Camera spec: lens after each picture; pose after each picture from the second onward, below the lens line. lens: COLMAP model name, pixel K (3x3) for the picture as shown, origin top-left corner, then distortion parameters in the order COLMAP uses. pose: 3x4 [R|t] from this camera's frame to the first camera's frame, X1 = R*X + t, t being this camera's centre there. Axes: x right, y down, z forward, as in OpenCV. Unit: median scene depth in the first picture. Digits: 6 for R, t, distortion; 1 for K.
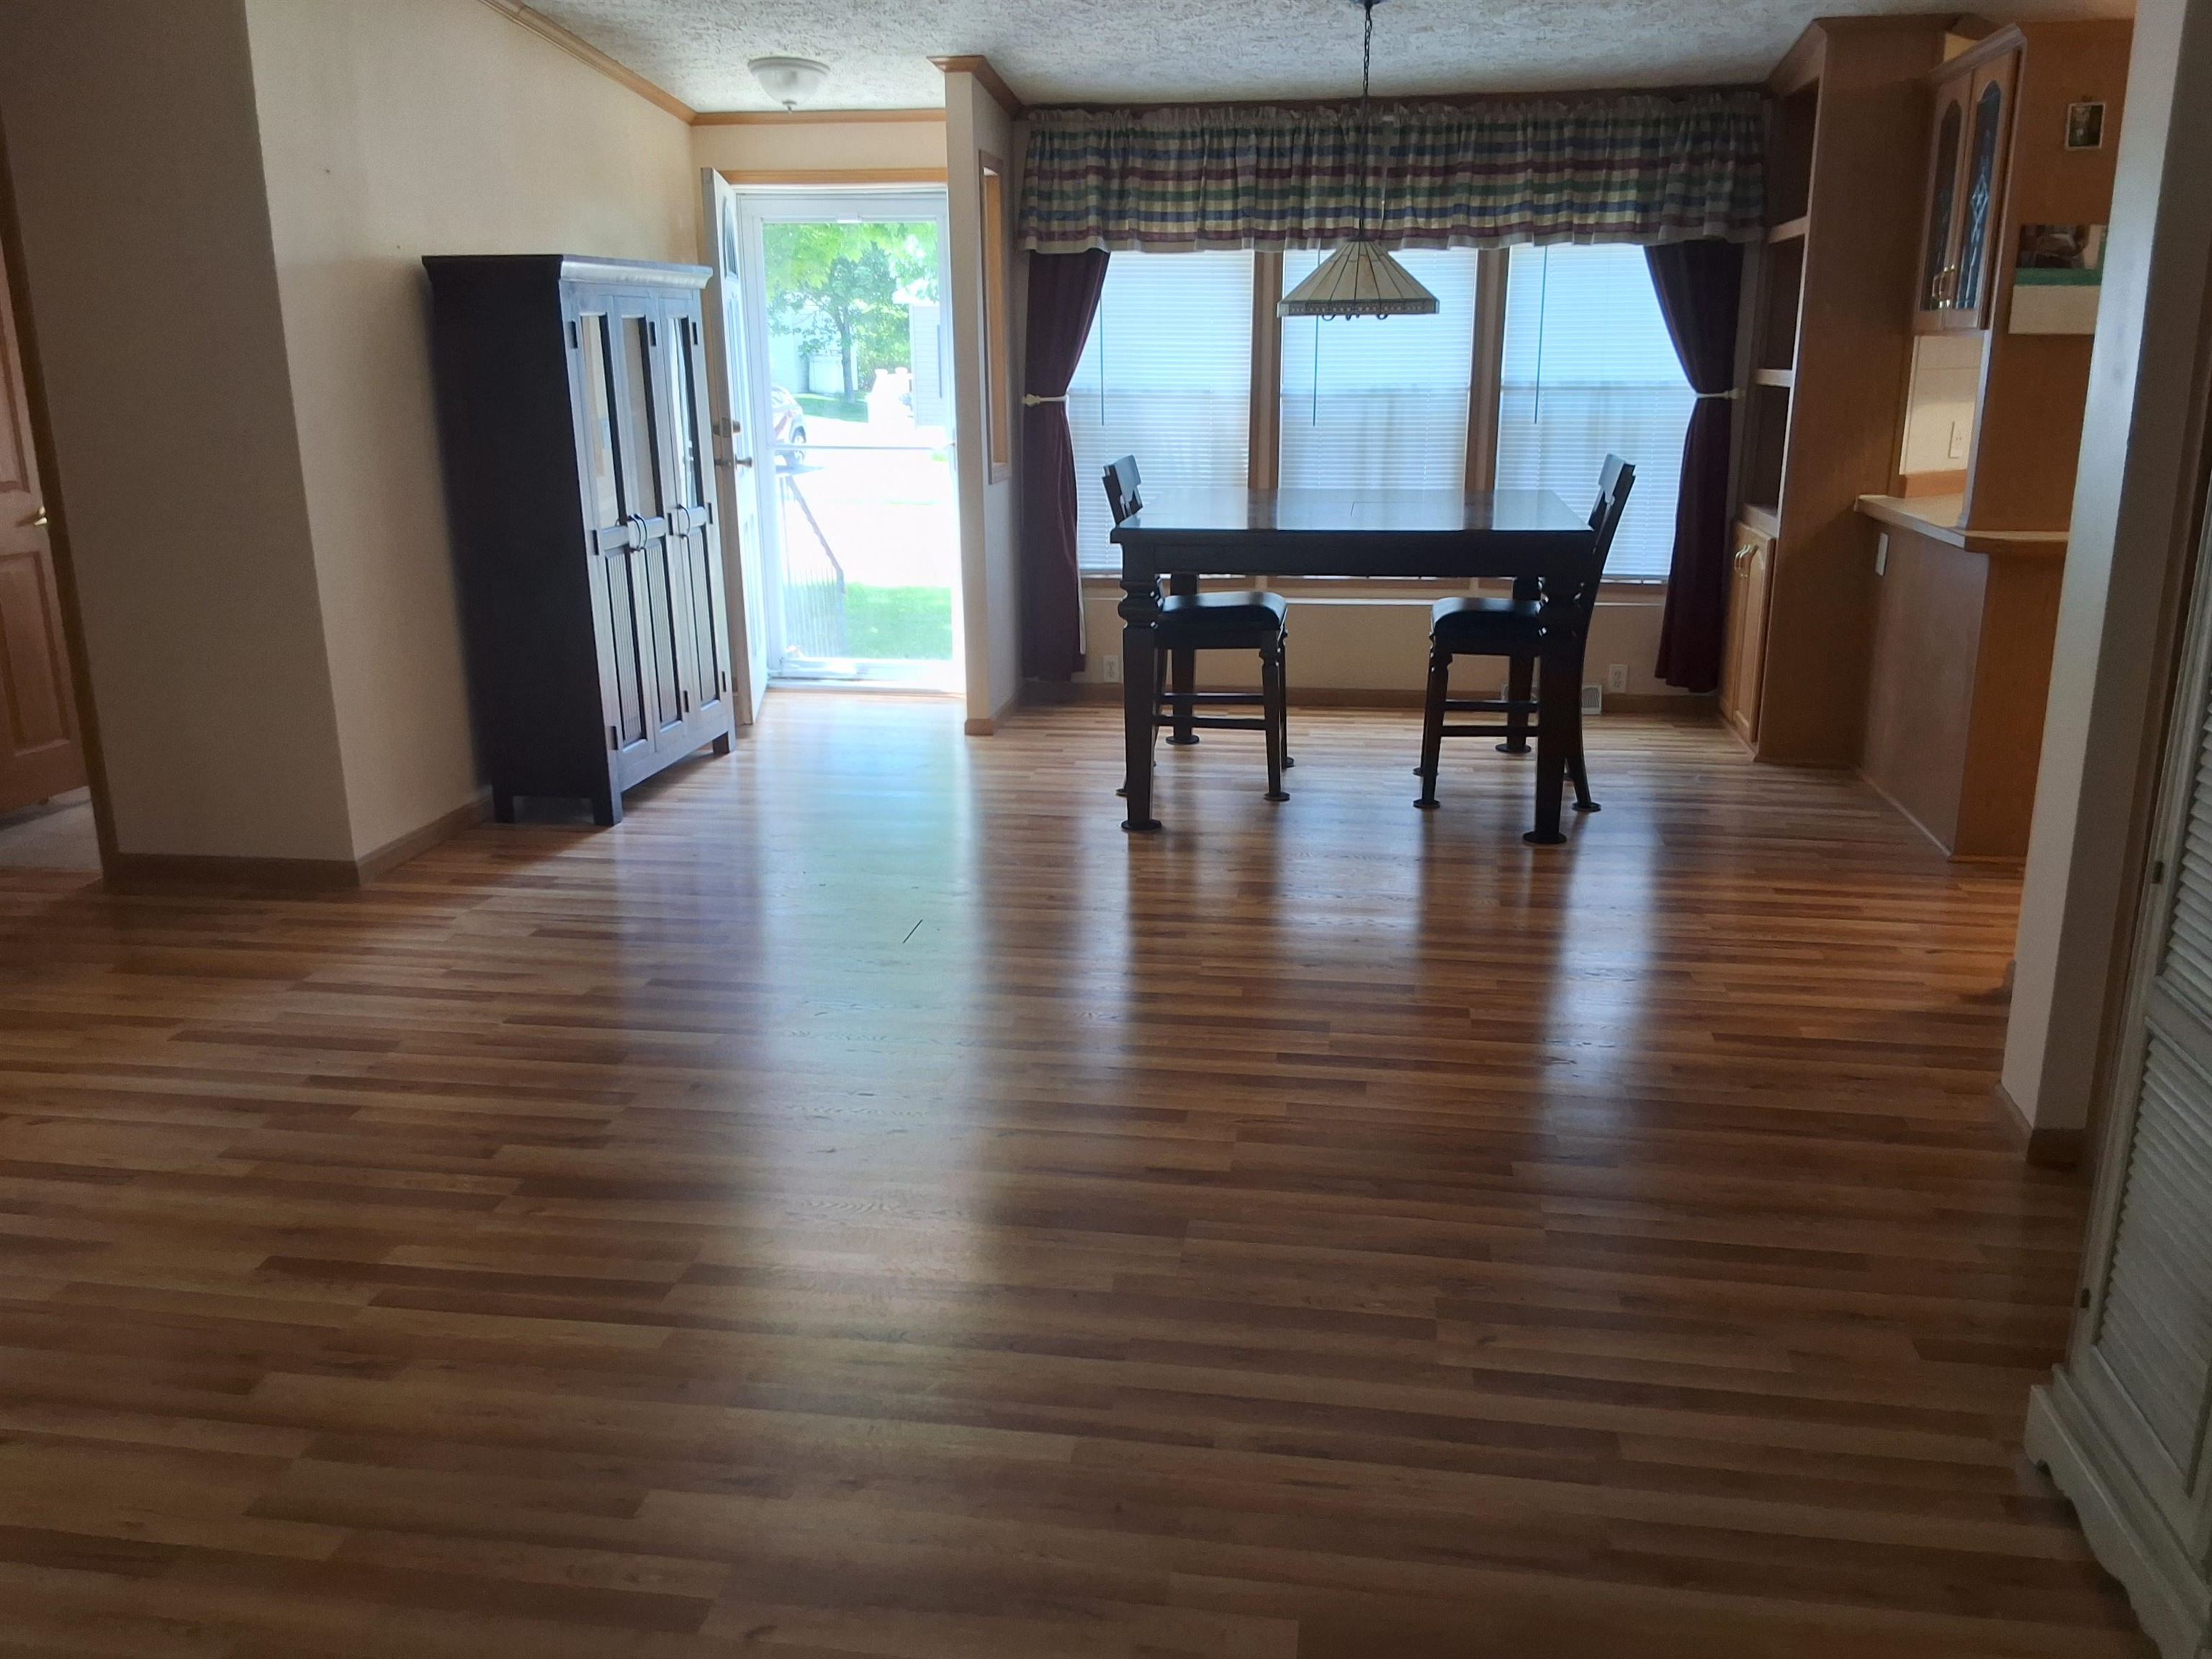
lens RADIAL K [[1792.9, 0, 1113.4], [0, 1792.9, 835.8], [0, 0, 1]] dist [0.131613, -0.173980]
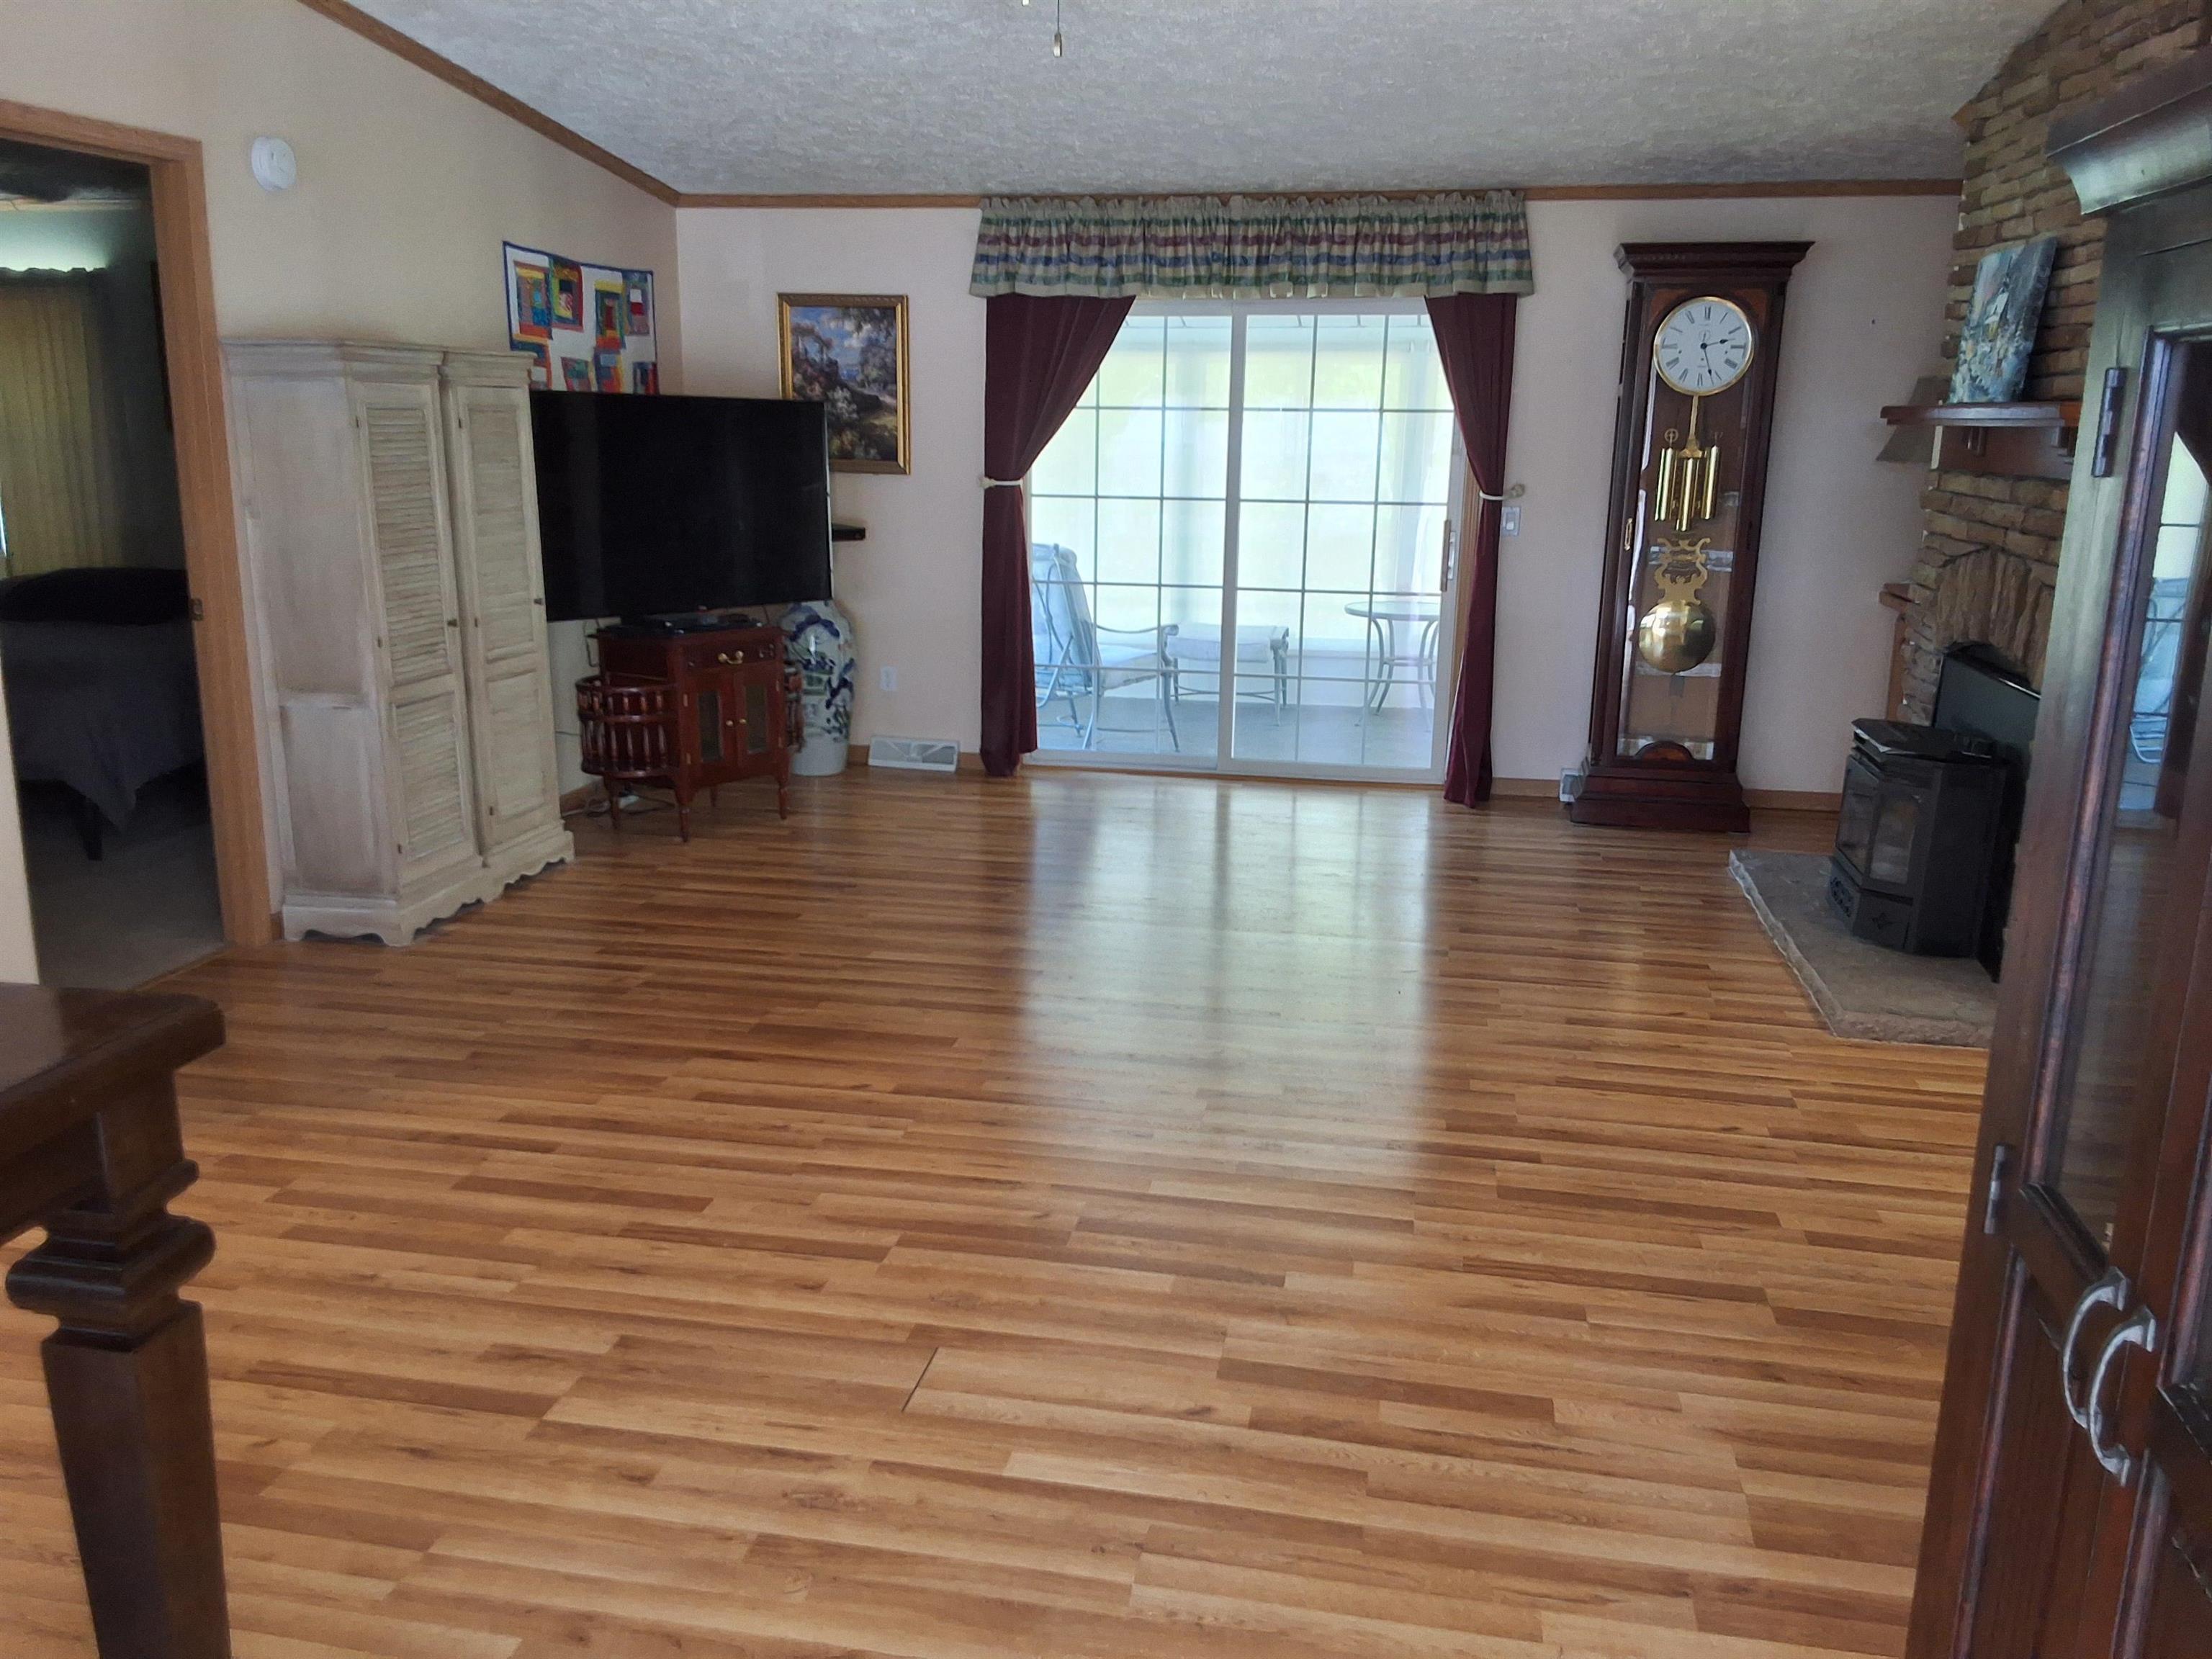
lens RADIAL K [[1792.9, 0, 1113.4], [0, 1792.9, 835.8], [0, 0, 1]] dist [0.131613, -0.173980]
pose [[-0.998975, -0.019872, 0.040664, -0.252284], [0.002304, 0.874968, 0.484176, -0.512443], [-0.045201, 0.483773, -0.874025, 1.842218]]
